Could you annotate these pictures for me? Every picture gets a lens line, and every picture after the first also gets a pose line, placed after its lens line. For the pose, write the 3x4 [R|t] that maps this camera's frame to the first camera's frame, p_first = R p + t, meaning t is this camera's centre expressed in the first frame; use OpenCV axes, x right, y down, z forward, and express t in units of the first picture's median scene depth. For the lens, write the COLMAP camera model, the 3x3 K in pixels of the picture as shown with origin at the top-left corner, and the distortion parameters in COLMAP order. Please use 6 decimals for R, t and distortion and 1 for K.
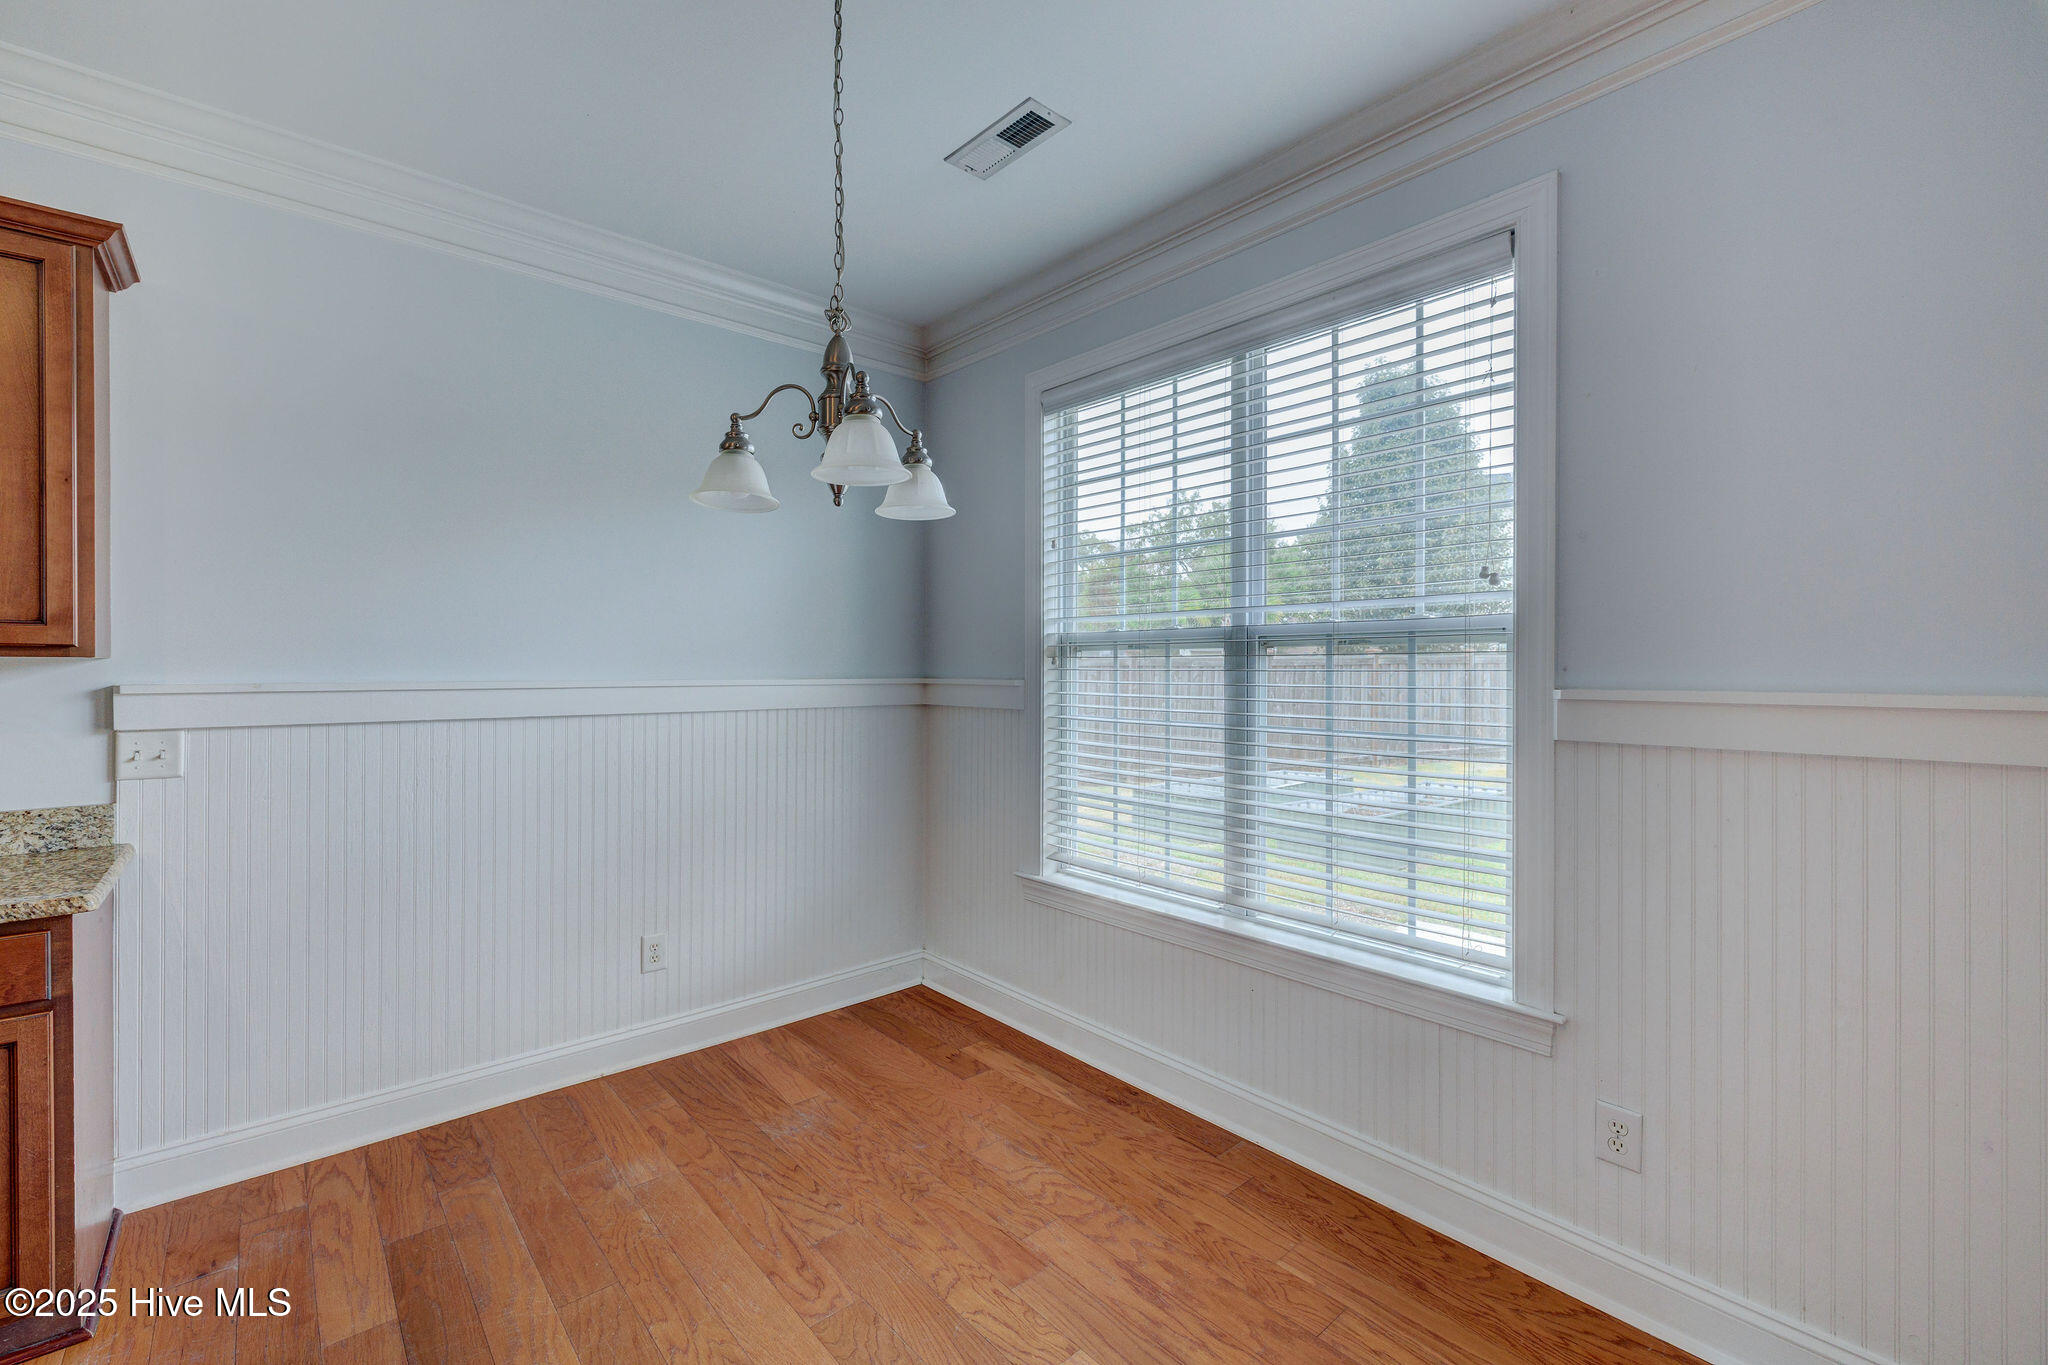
lens RADIAL K [[864.3, 0, 1016.1], [0, 864.3, 665.0], [0, 0, 1]] dist [-0.001884, 0.000030]
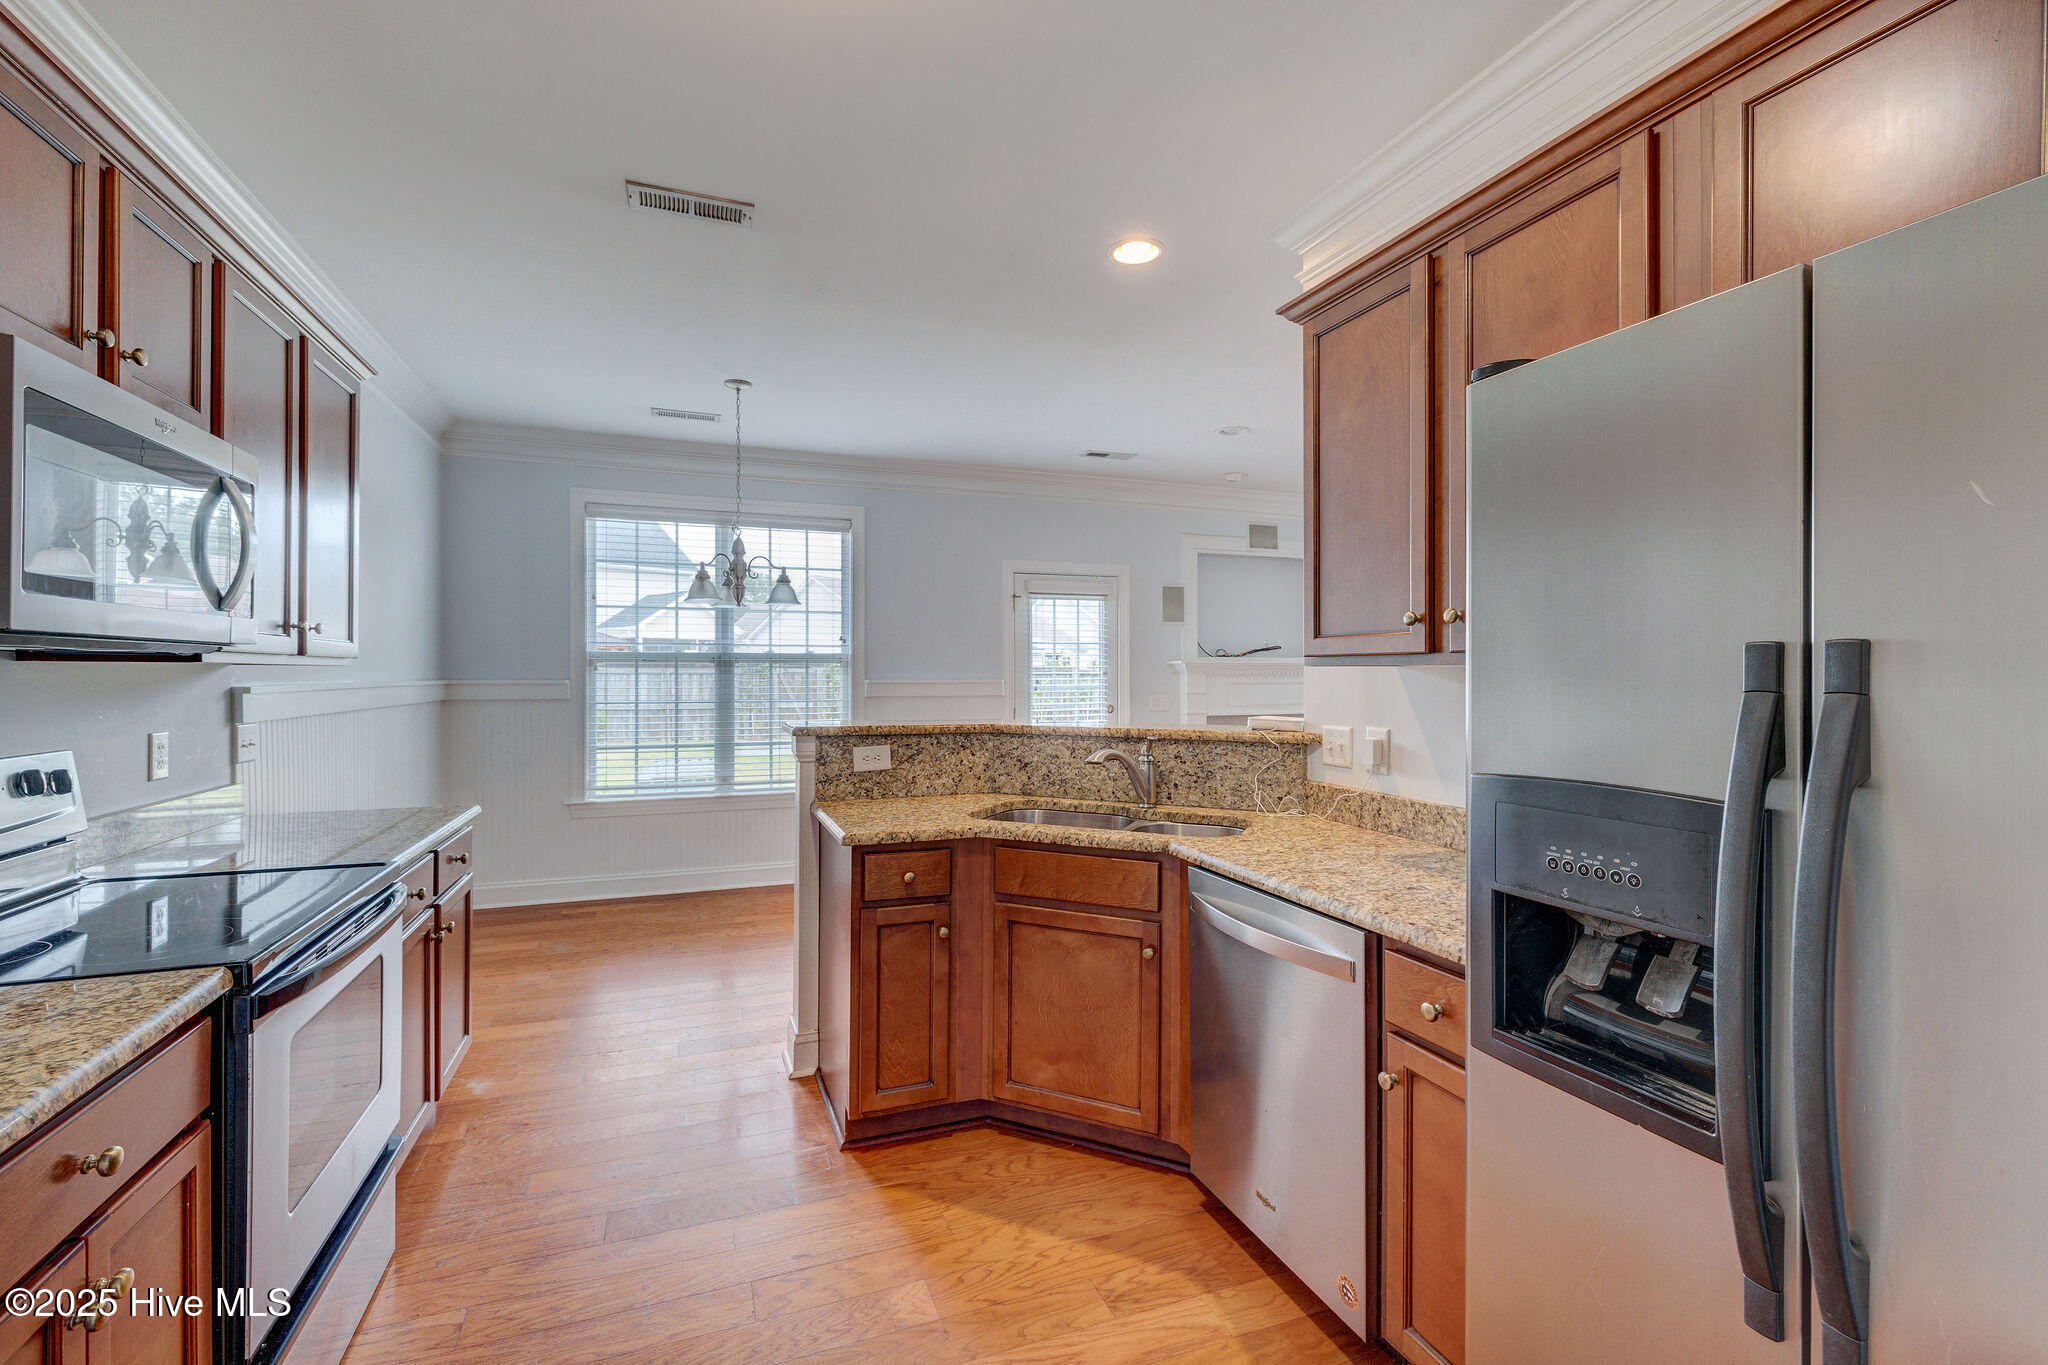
lens RADIAL K [[890.0, 0, 1010.0], [0, 890.0, 674.3], [0, 0, 1]] dist [0.001510, 0.000332]
pose [[0.354841, 0.000354, 0.934927, -1.810142], [-0.006825, 0.999974, 0.002212, -0.004569], [-0.934902, -0.007165, 0.354834, -0.484011]]
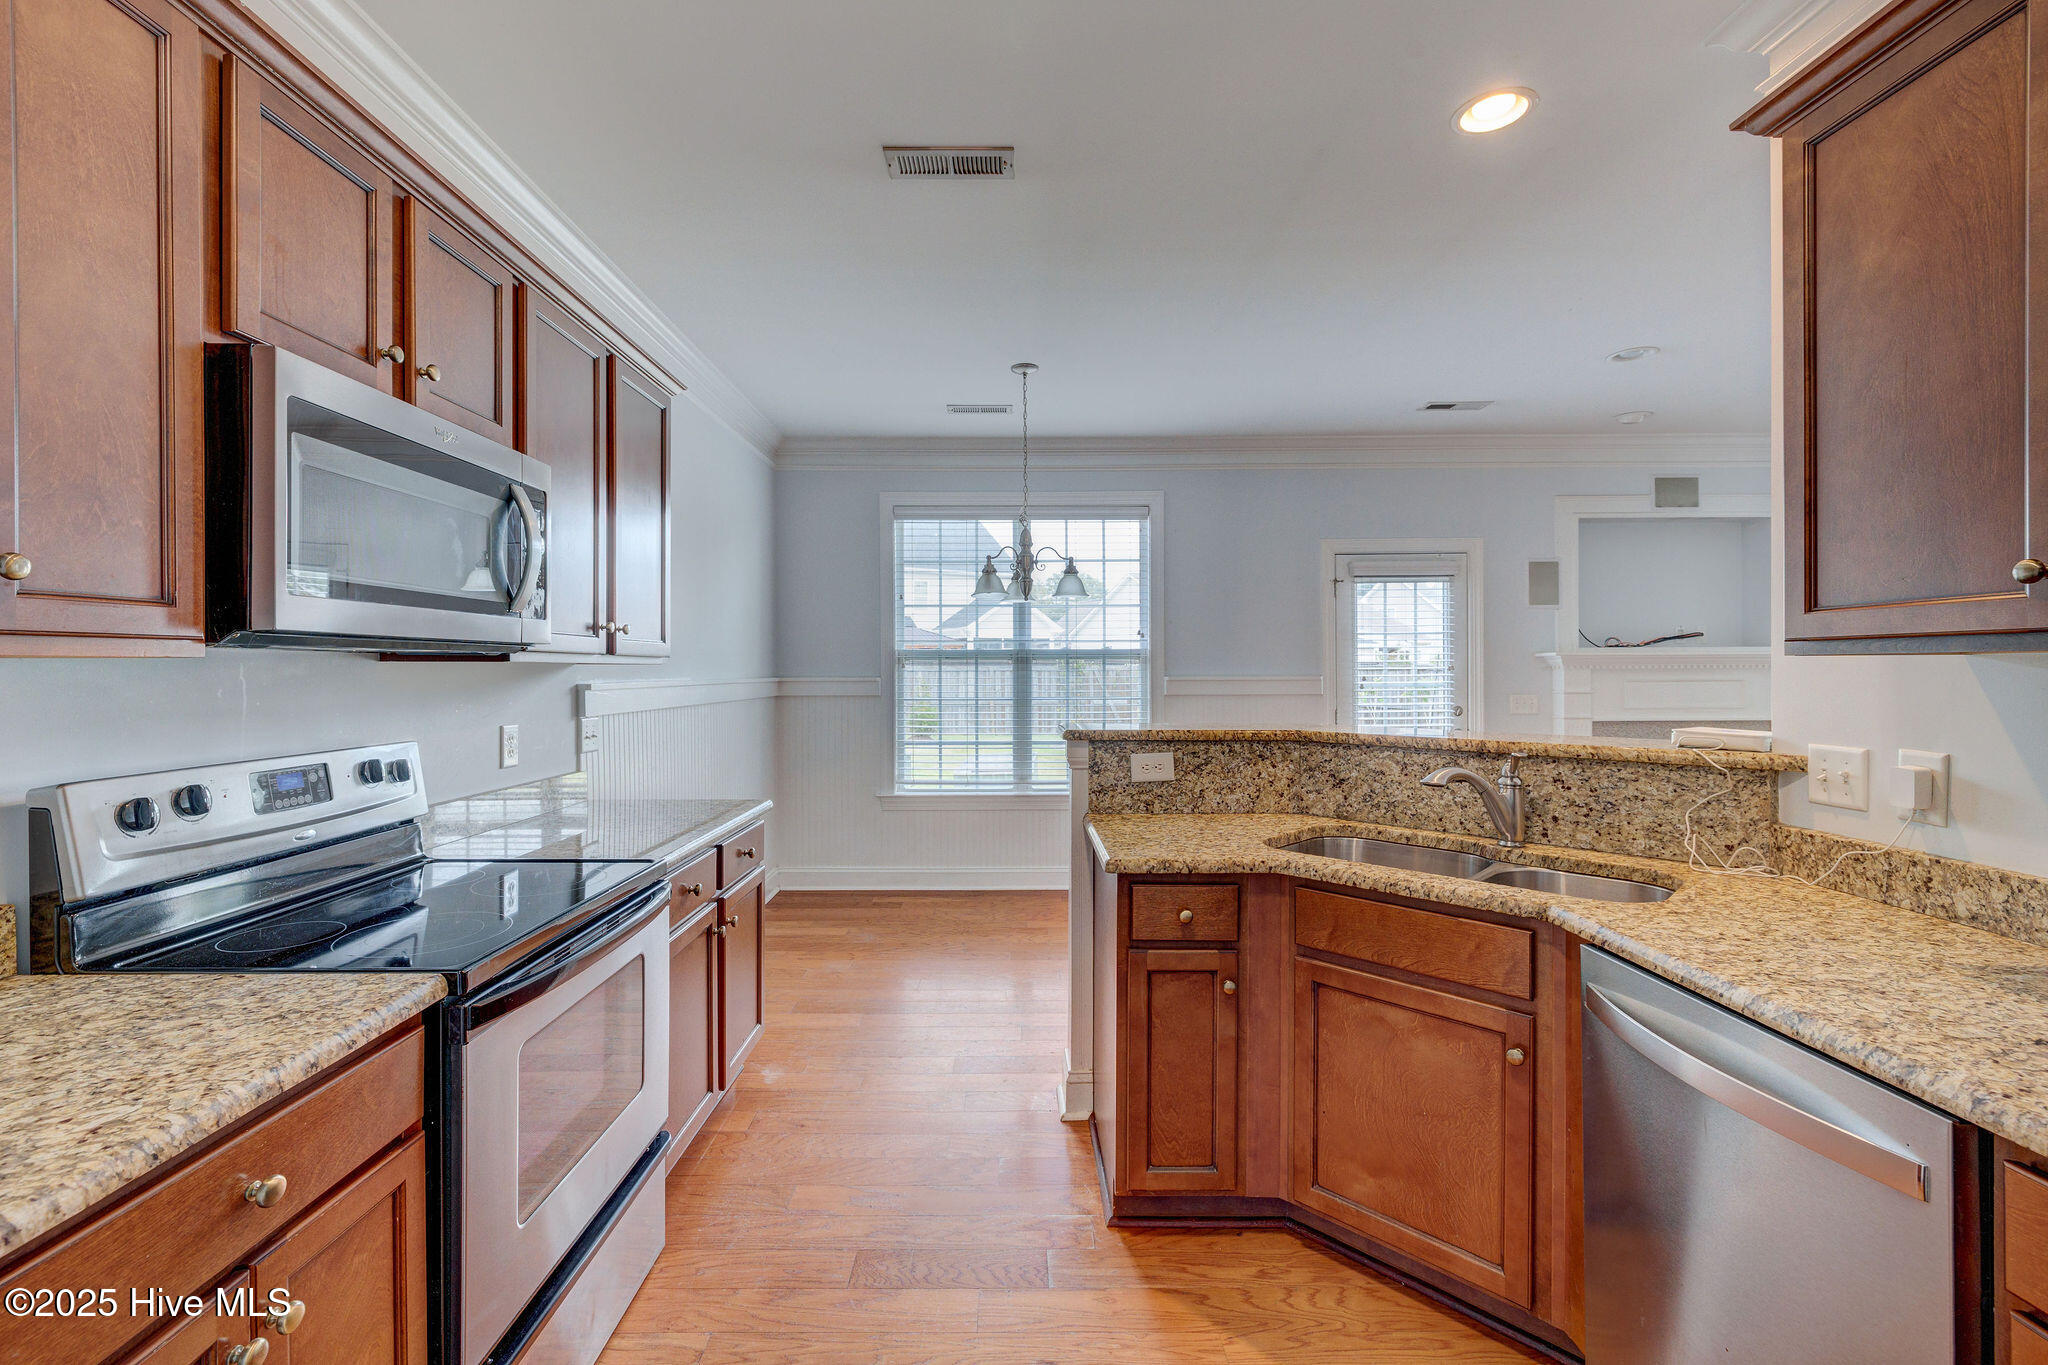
lens RADIAL K [[890.0, 0, 1010.0], [0, 890.0, 674.3], [0, 0, 1]] dist [0.001510, 0.000332]
pose [[0.657356, -0.004325, 0.753568, -1.630575], [-0.001996, 0.999970, 0.007480, -0.003725], [-0.753578, -0.006421, 0.657328, -0.440273]]
